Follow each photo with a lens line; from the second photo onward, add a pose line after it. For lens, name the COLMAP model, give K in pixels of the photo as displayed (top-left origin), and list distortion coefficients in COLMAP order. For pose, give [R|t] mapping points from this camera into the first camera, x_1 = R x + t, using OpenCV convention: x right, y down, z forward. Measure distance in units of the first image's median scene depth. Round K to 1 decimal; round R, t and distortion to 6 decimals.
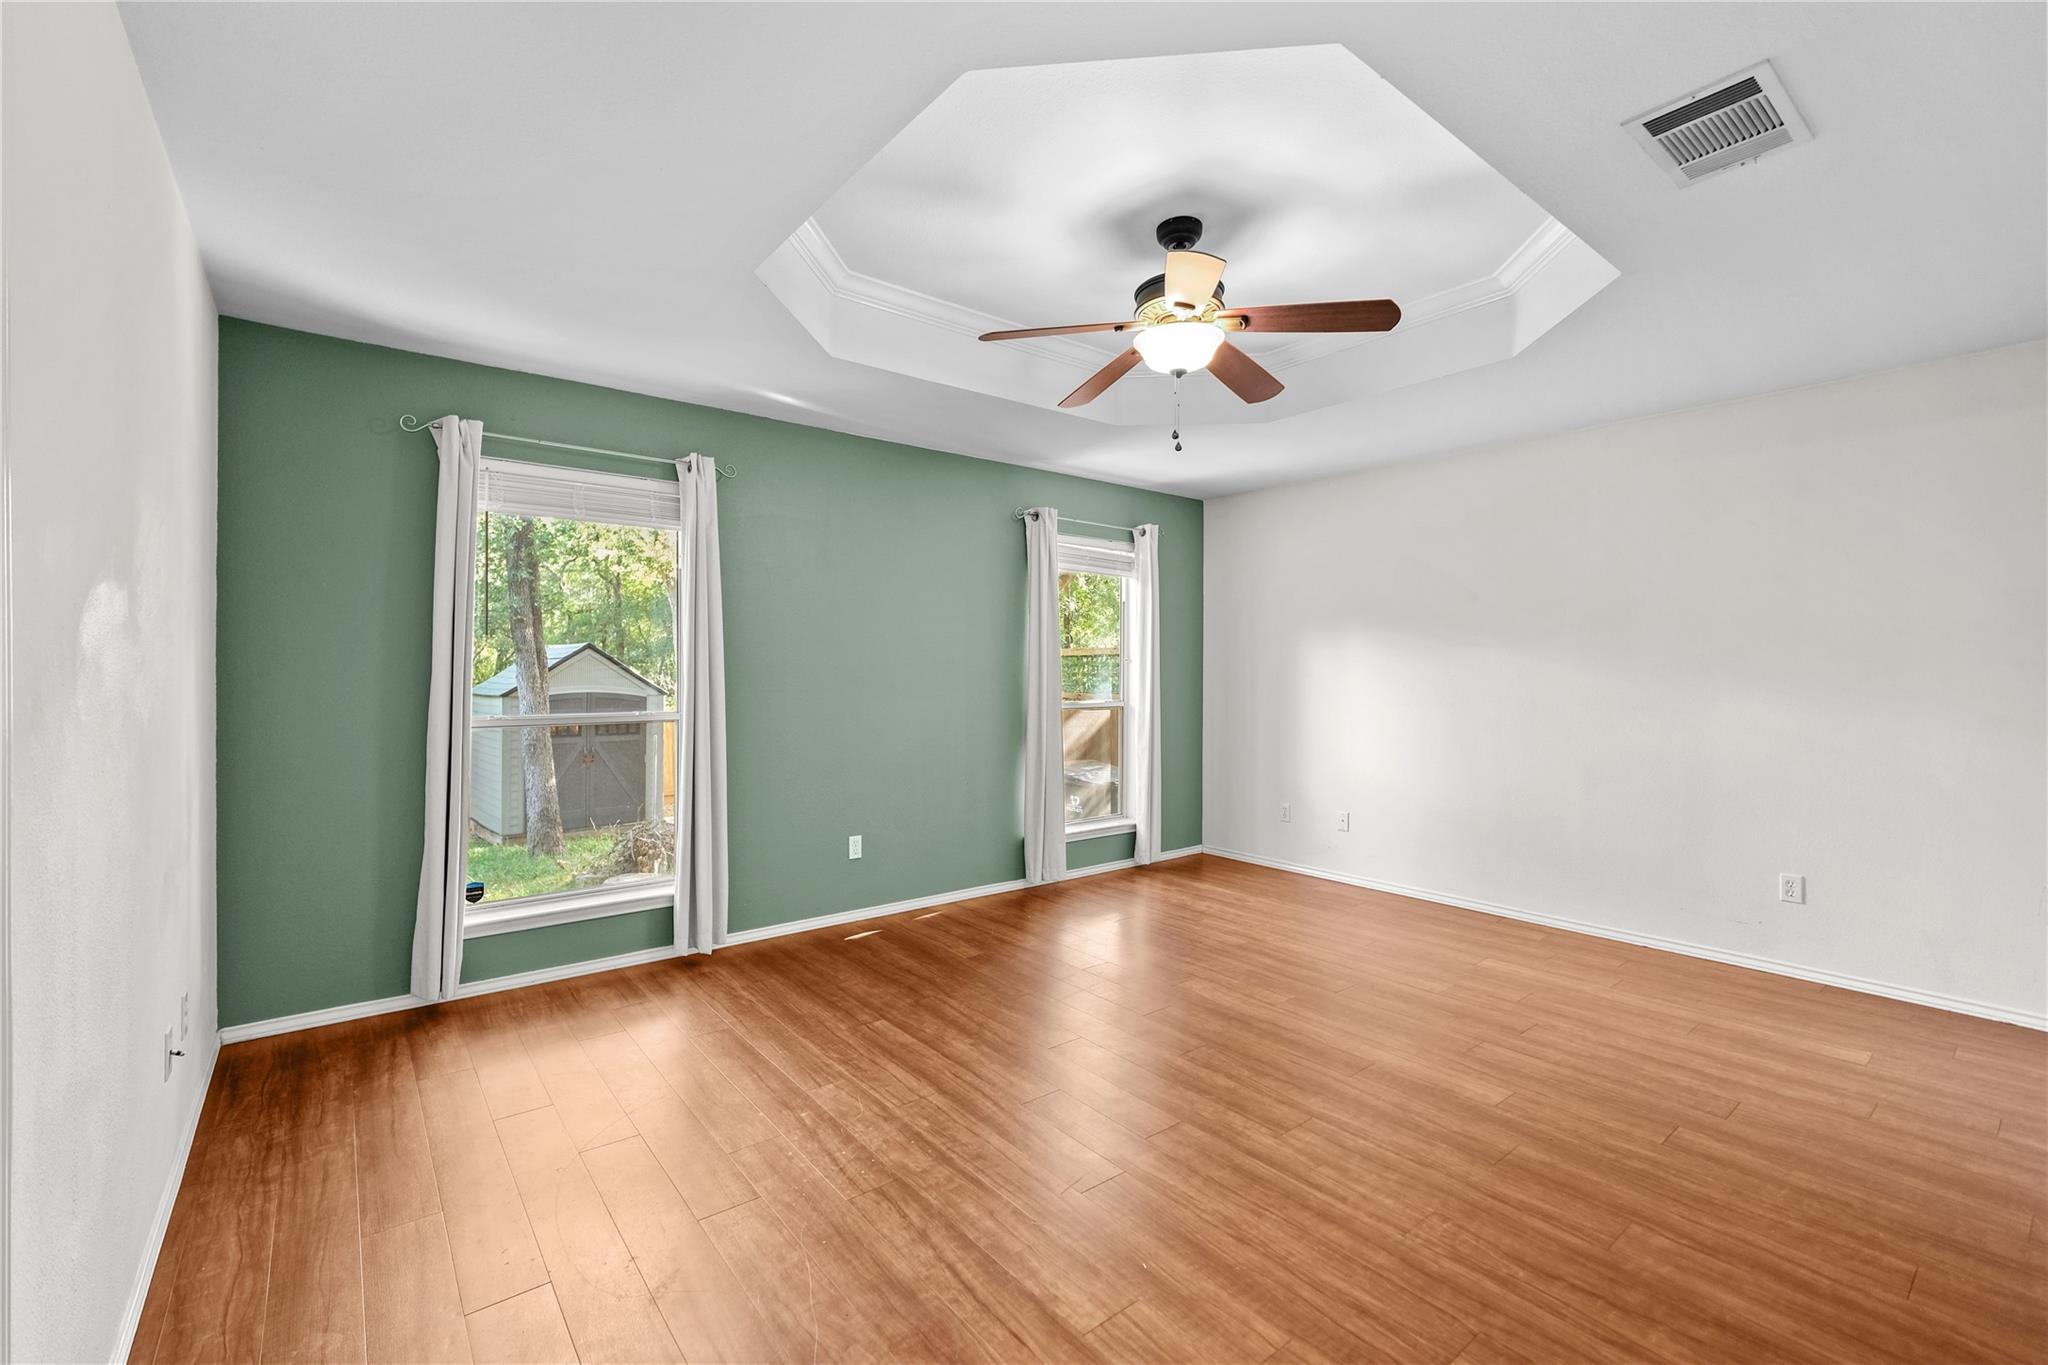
lens RADIAL K [[863.4, 0, 976.4], [0, 863.4, 705.6], [0, 0, 1]] dist [0.000098, 0.000021]
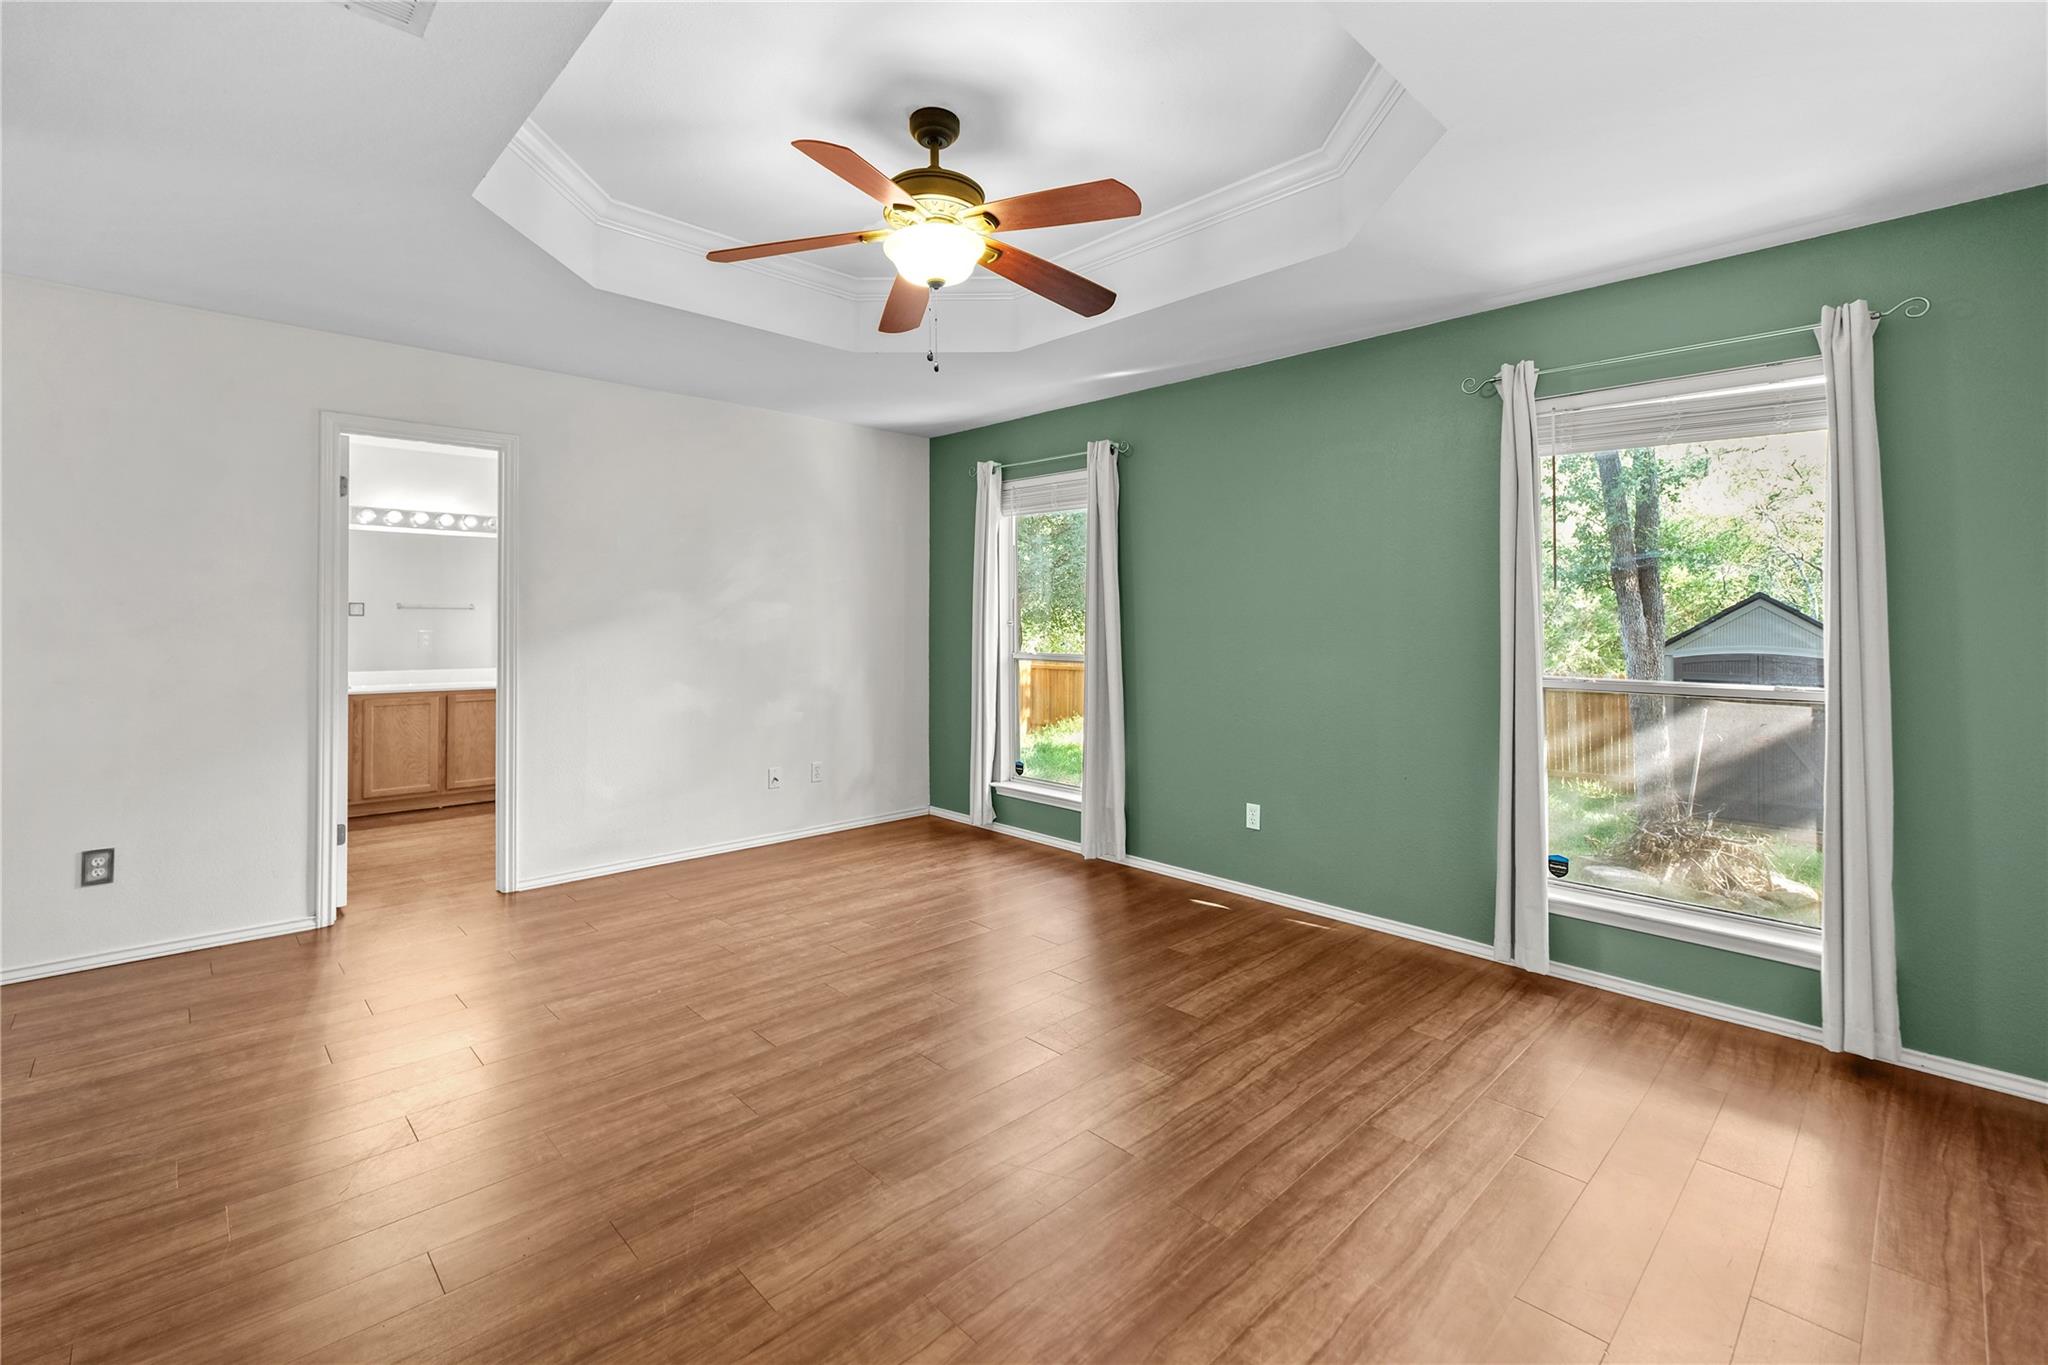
lens RADIAL K [[882.5, 0, 1017.2], [0, 882.5, 594.4], [0, 0, 1]] dist [0.023318, -0.000275]
pose [[0.125628, -0.035878, -0.991428, 1.052938], [-0.052647, 0.997697, -0.042776, -0.020584], [0.990679, 0.057570, 0.123450, 0.878128]]
